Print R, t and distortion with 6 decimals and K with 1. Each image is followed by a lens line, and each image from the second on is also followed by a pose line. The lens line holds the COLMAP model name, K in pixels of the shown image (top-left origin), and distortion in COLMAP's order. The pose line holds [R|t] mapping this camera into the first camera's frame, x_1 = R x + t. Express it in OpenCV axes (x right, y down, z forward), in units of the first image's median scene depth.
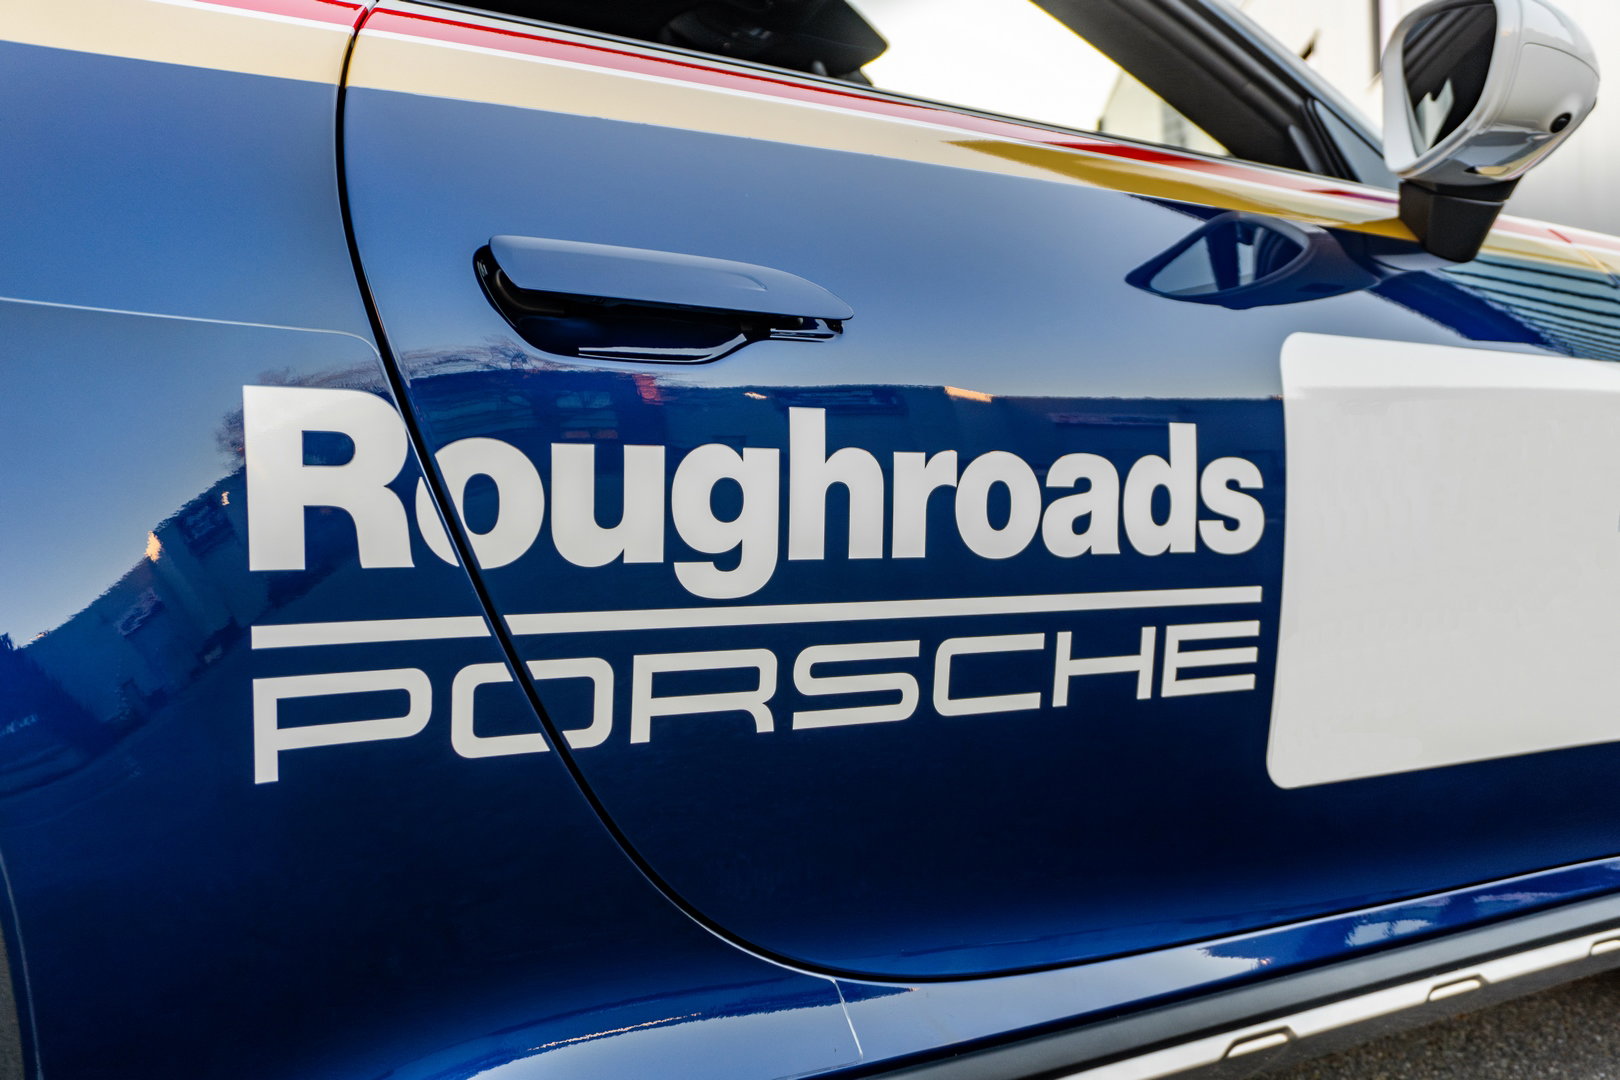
lens RADIAL K [[1531.5, 0, 810.0], [0, 1531.5, 540.0], [0, 0, 1]] dist [0.004912, 0.001660]
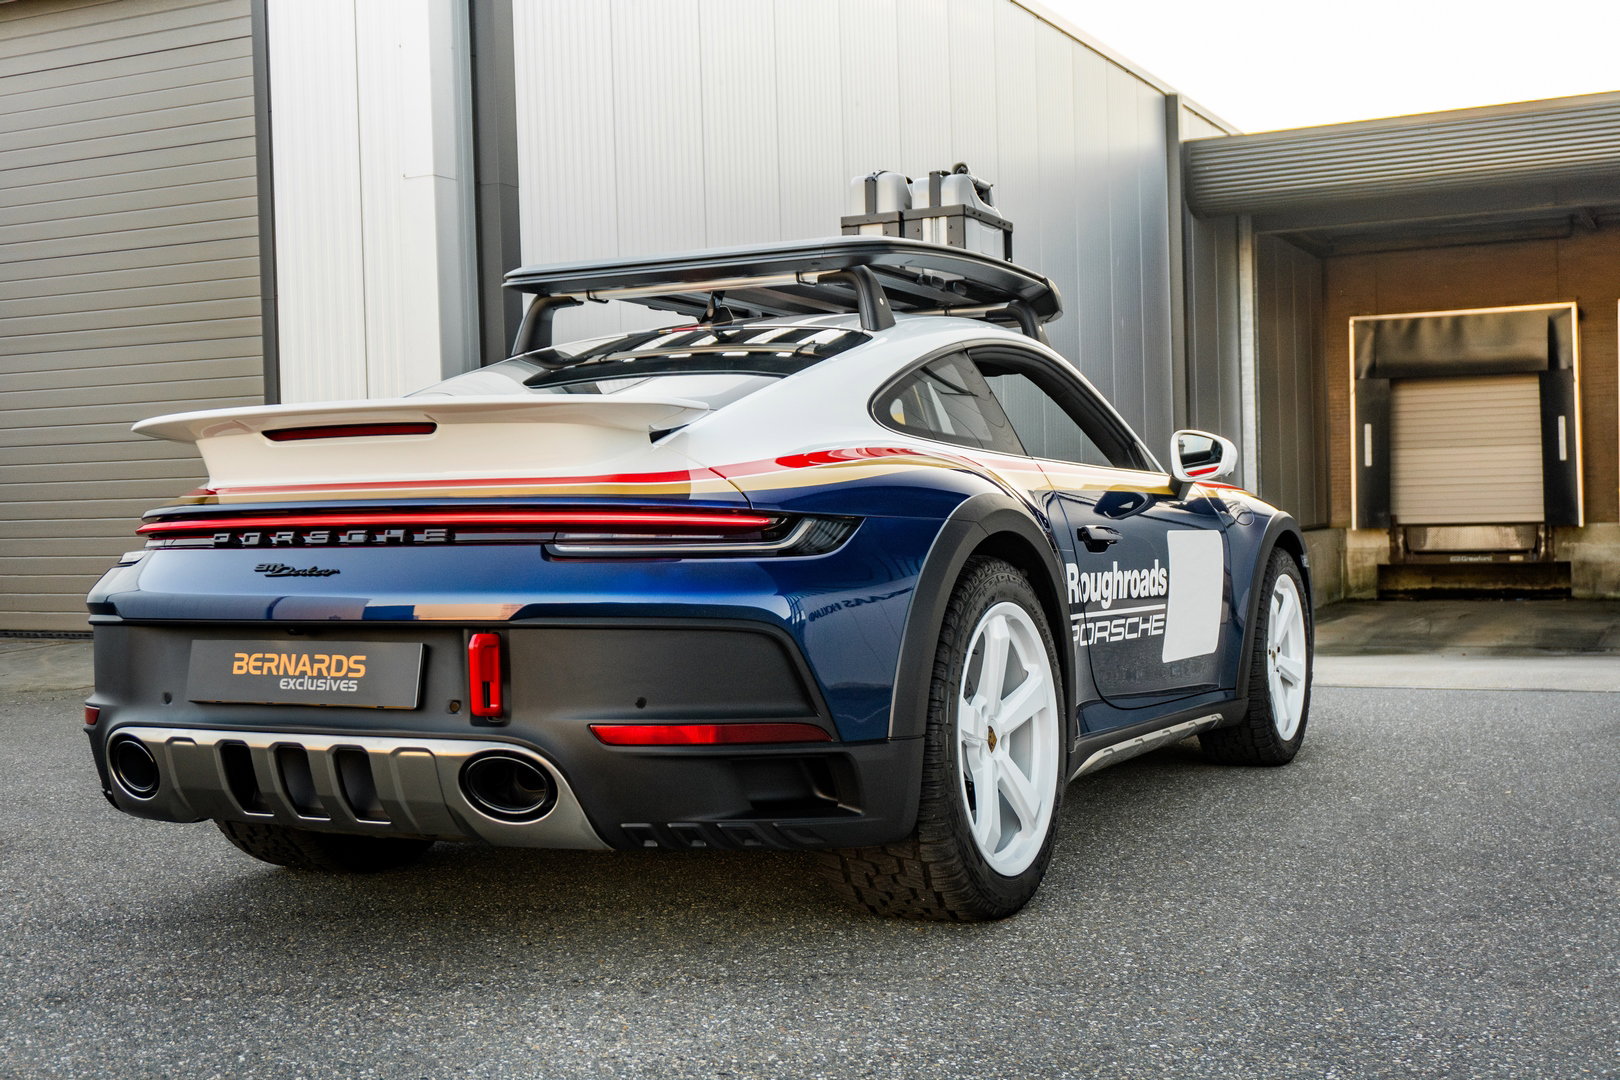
lens RADIAL K [[1973.9, 0, 810.0], [0, 1973.9, 540.0], [0, 0, 1]] dist [-0.003357, -0.006663]
pose [[0.868611, 0.003564, 0.495482, -3.116260], [-0.003057, 0.999994, -0.001834, -0.124026], [-0.495485, 0.000079, 0.868617, -2.966302]]
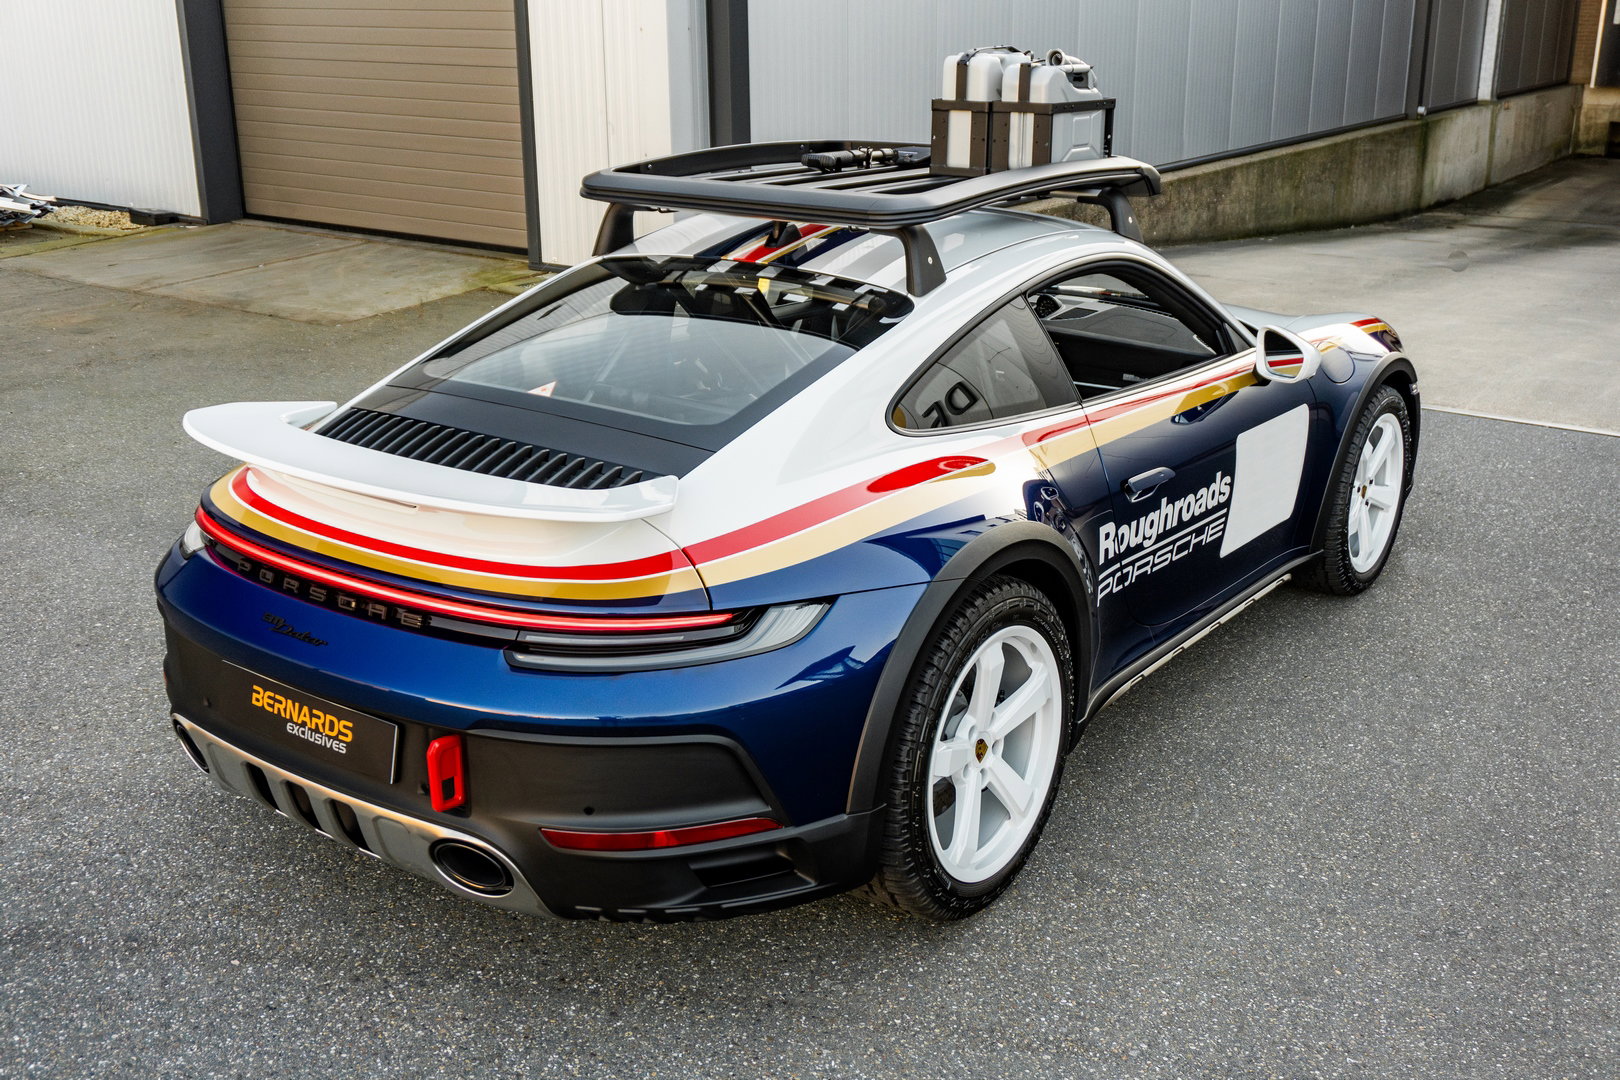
lens RADIAL K [[1689.3, 0, 810.0], [0, 1689.3, 540.0], [0, 0, 1]] dist [-0.015842, -0.012878]
pose [[0.937815, -0.080032, 0.337784, -2.302531], [-0.028118, 0.952350, 0.303707, -1.256655], [-0.345995, -0.294319, 0.890878, -2.589664]]
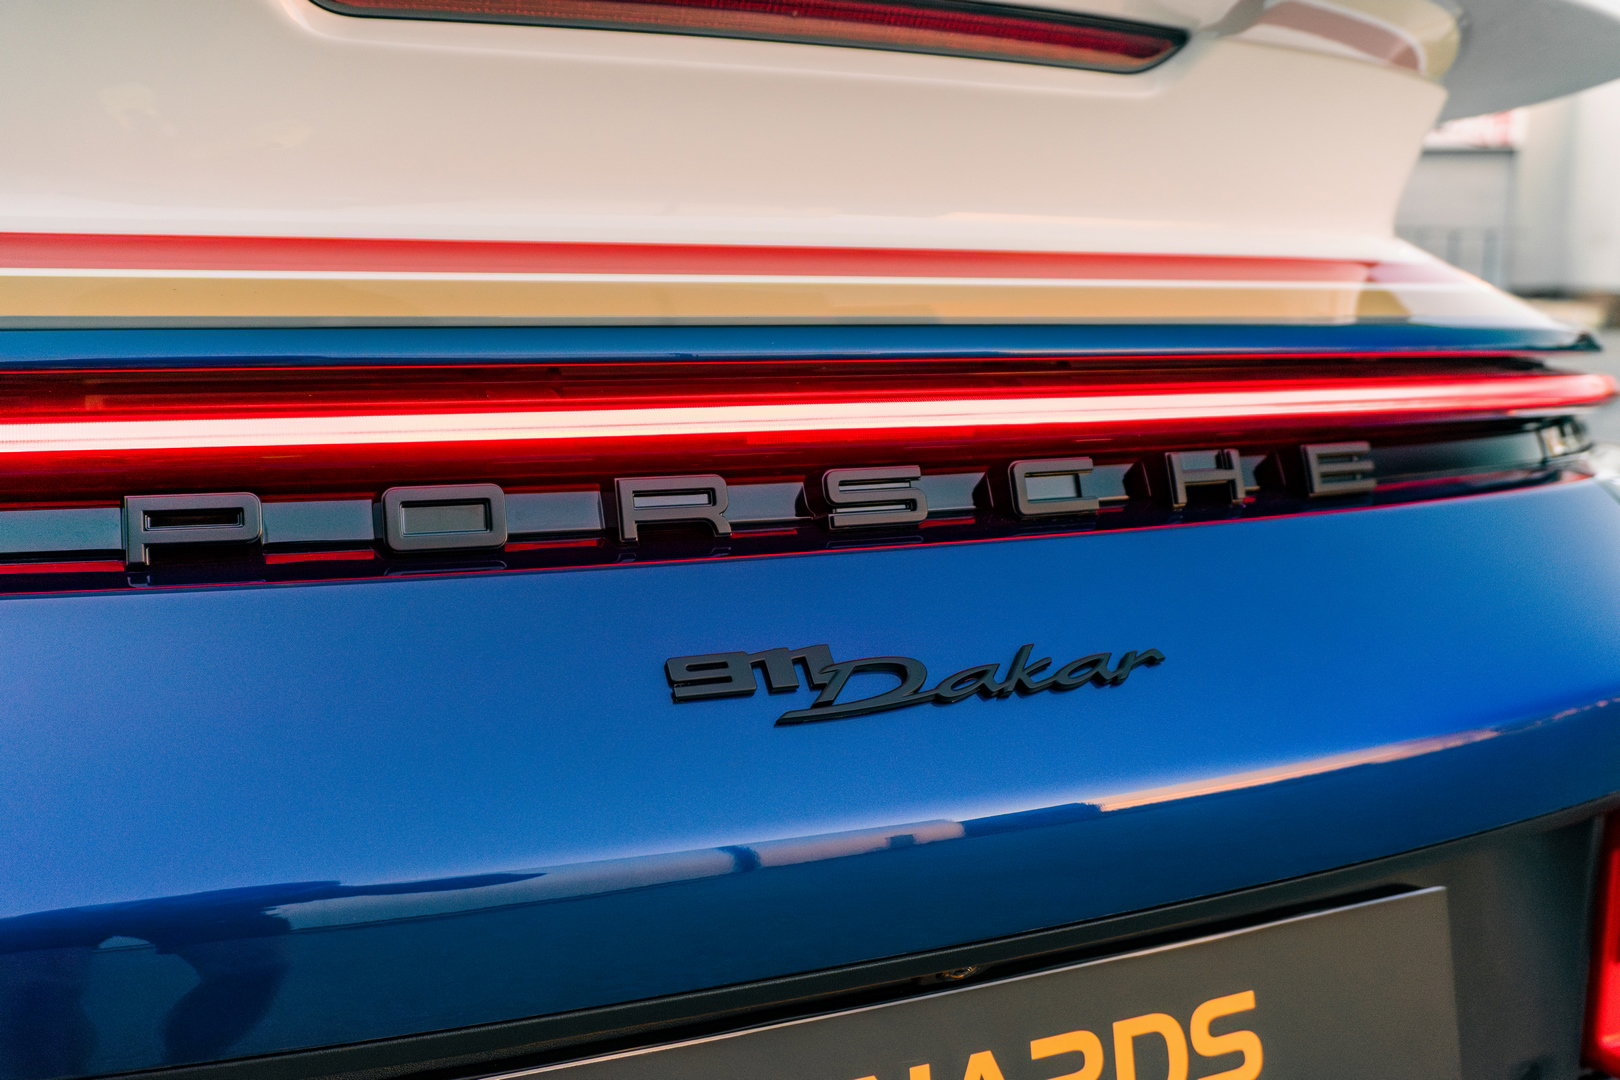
lens RADIAL K [[1511.5, 0, 810.0], [0, 1511.5, 540.0], [0, 0, 1]] dist [0.050913, -0.002932]
pose [[0.167005, -0.126359, 0.977826, -2.706586], [-0.001960, 0.991709, 0.128487, -0.195927], [-0.985954, -0.023375, 0.165373, 0.558349]]
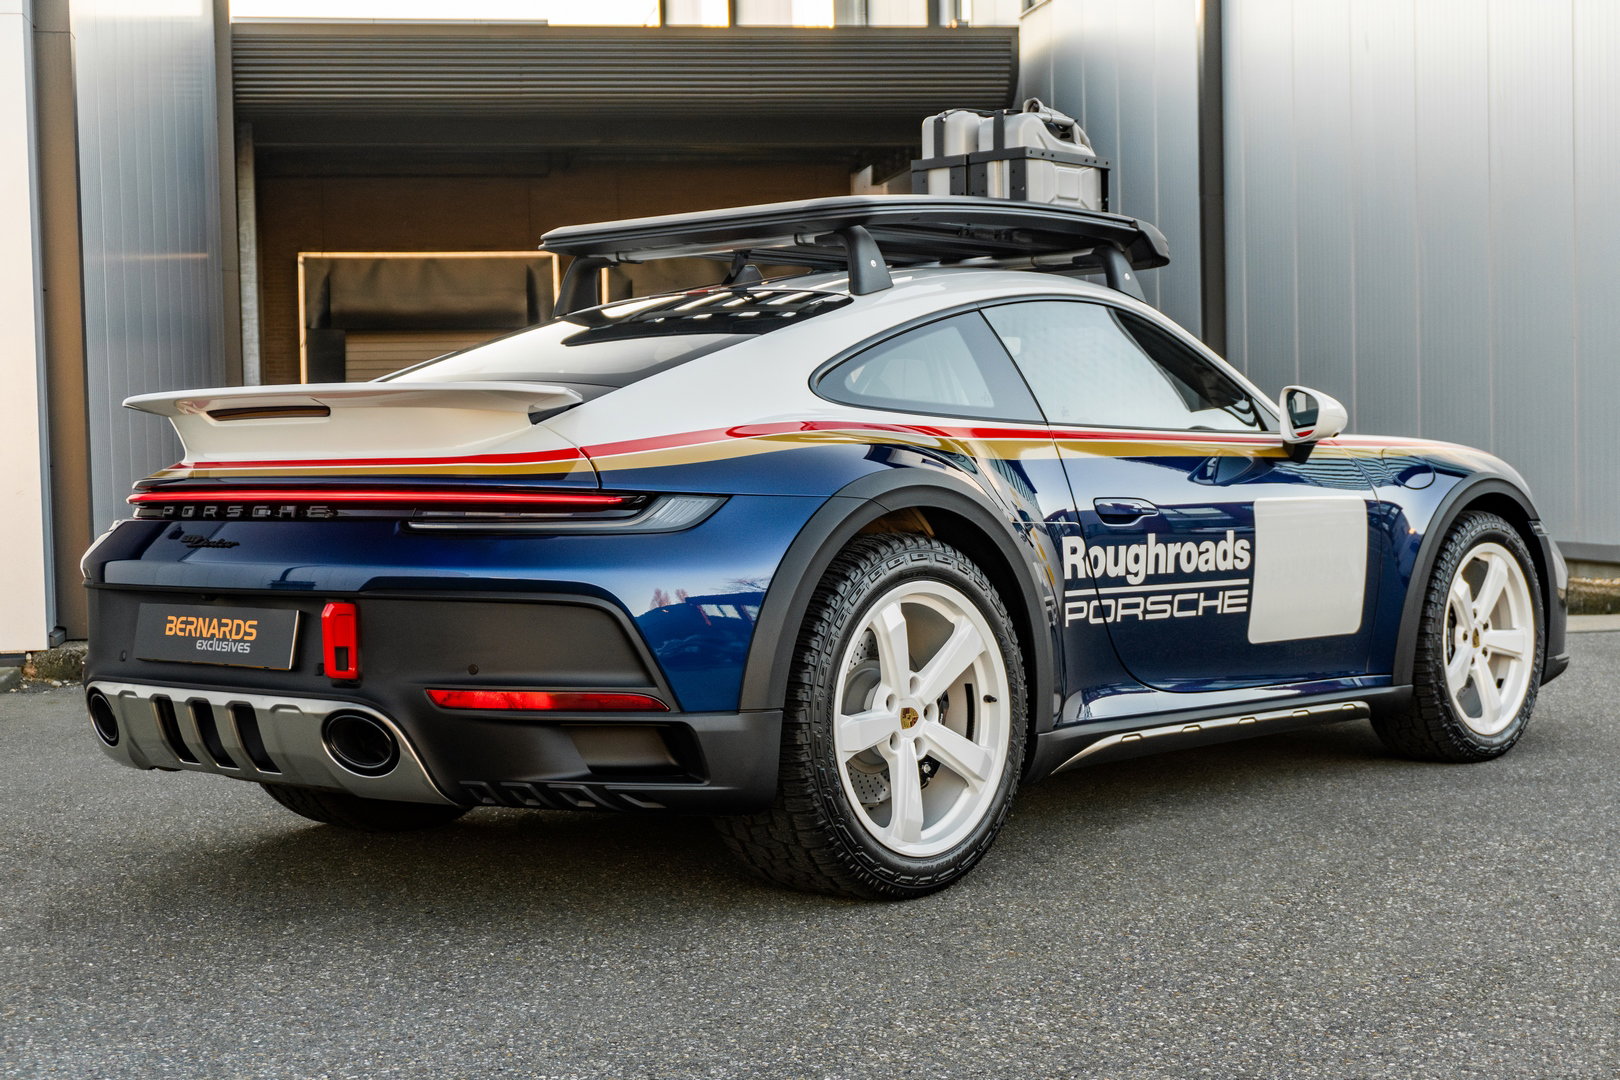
lens RADIAL K [[2531.8, 0, 782.8], [0, 2531.8, 542.3], [0, 0, 1]] dist [-0.001453, -0.022884]
pose [[0.970074, -0.000128, 0.242809, -2.267475], [-0.007083, 0.999559, 0.028825, -0.225303], [-0.242705, -0.029683, 0.969646, -4.561075]]
